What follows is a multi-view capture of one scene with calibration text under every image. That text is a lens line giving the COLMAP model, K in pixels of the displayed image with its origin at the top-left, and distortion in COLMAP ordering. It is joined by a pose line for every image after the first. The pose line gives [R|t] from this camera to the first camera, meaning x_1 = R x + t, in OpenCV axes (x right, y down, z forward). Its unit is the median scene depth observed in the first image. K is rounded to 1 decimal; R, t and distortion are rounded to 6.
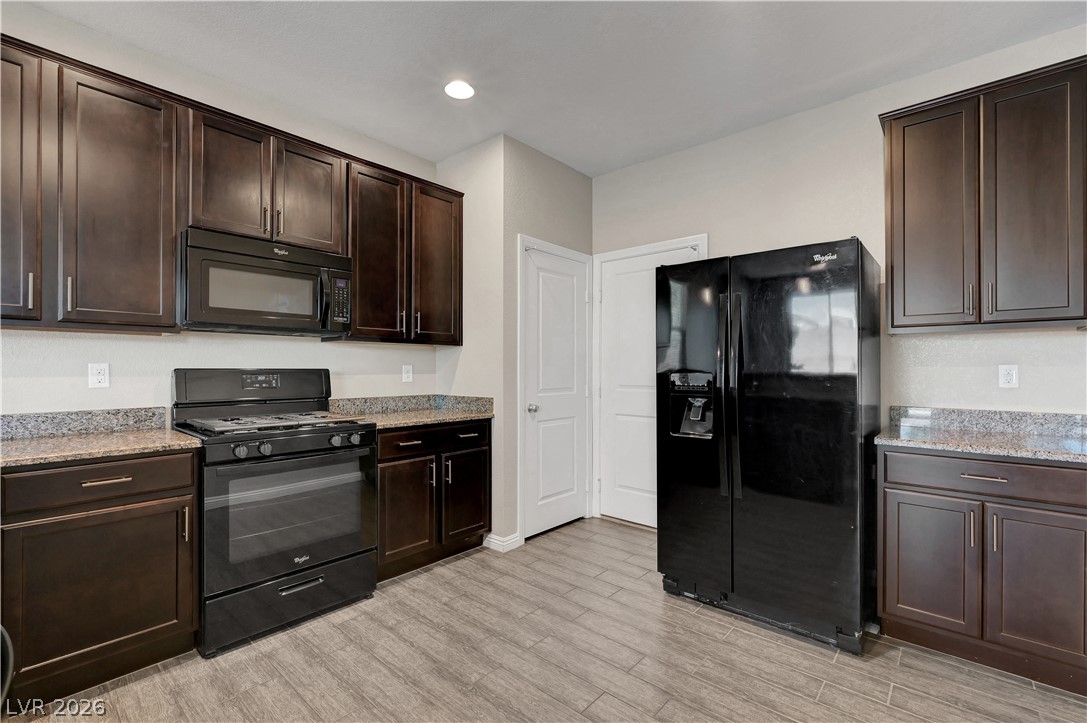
lens RADIAL K [[482.3, 0, 543.5], [0, 482.3, 361.5], [0, 0, 1]] dist [0.000191, 0.000006]
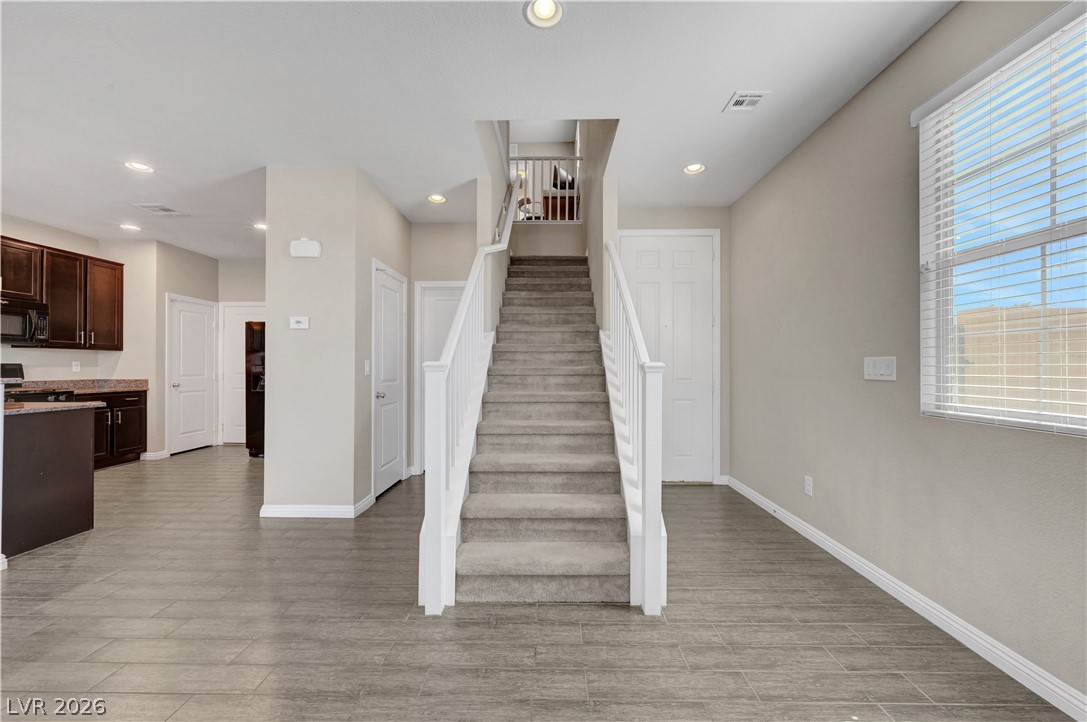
lens RADIAL K [[424.5, 0, 545.3], [0, 424.5, 364.9], [0, 0, 1]] dist [-0.002721, 0.000254]
pose [[0.755194, 0.001569, 0.655499, -0.017955], [-0.009986, 0.999909, 0.009111, -0.011307], [-0.655425, -0.013426, 0.755141, -1.223612]]
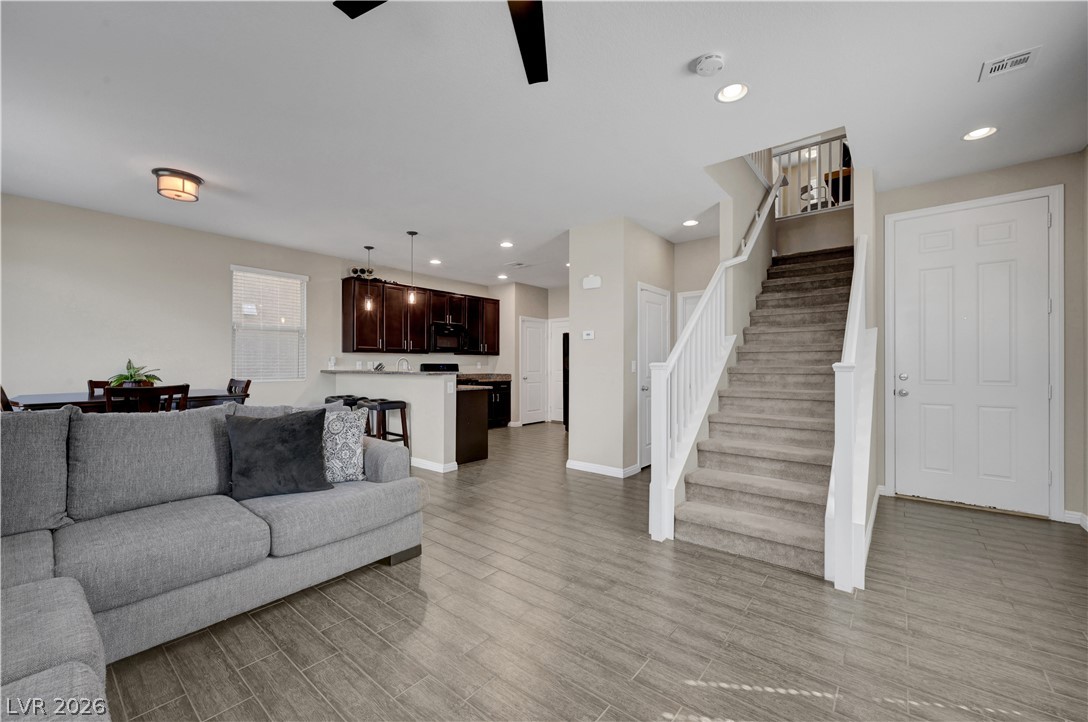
lens RADIAL K [[432.2, 0, 547.7], [0, 432.2, 365.2], [0, 0, 1]] dist [-0.008350, -0.000030]
pose [[0.999061, -0.000774, 0.043320, -0.000027], [0.000058, 0.999864, 0.016514, -0.018300], [-0.043327, -0.016496, 0.998925, -1.534769]]
